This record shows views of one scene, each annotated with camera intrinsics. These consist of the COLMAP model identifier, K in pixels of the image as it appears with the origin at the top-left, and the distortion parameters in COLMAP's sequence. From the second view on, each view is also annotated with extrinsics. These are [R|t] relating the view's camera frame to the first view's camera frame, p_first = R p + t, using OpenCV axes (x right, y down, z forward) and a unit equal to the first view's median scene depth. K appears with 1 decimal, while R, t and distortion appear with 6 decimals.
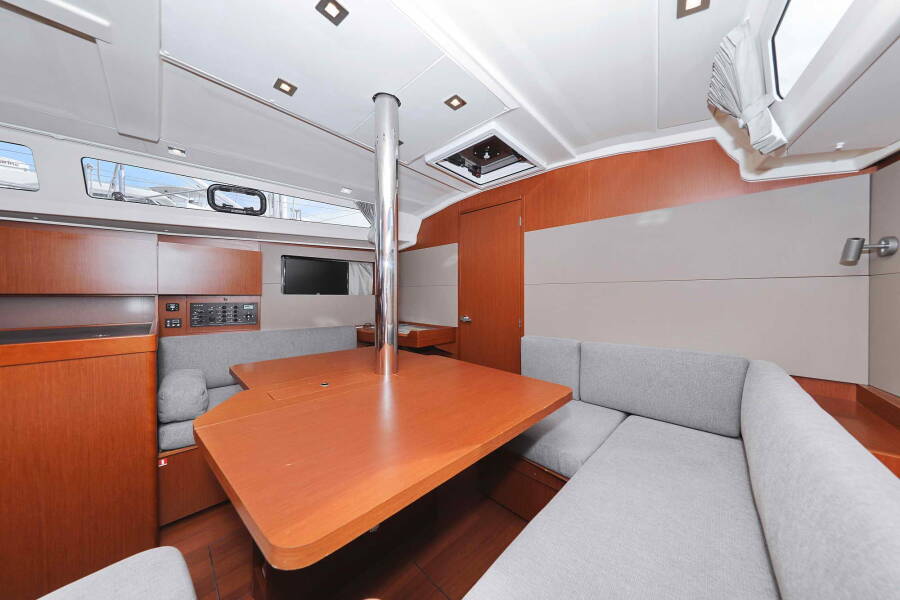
lens RADIAL K [[295.9, 0, 464.2], [0, 295.9, 297.8], [0, 0, 1]] dist [0.000532, 0.000105]
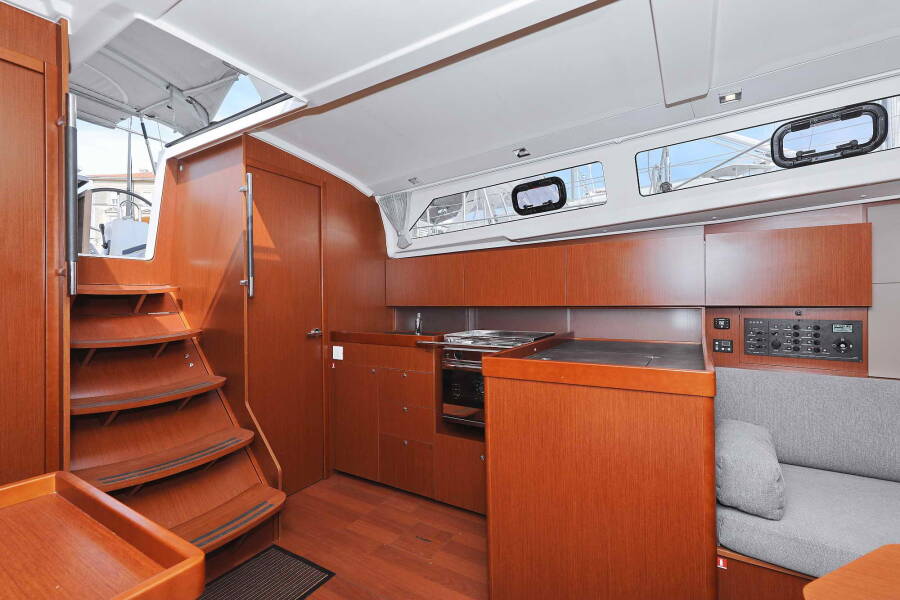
lens RADIAL K [[408.7, 0, 450.0], [0, 408.7, 300.0], [0, 0, 1]] dist [0.001429, 0.000427]
pose [[0.233141, -0.010373, -0.972387, -0.179898], [0.000004, 0.999943, -0.010666, -0.014725], [0.972443, 0.002483, 0.233128, 0.133486]]
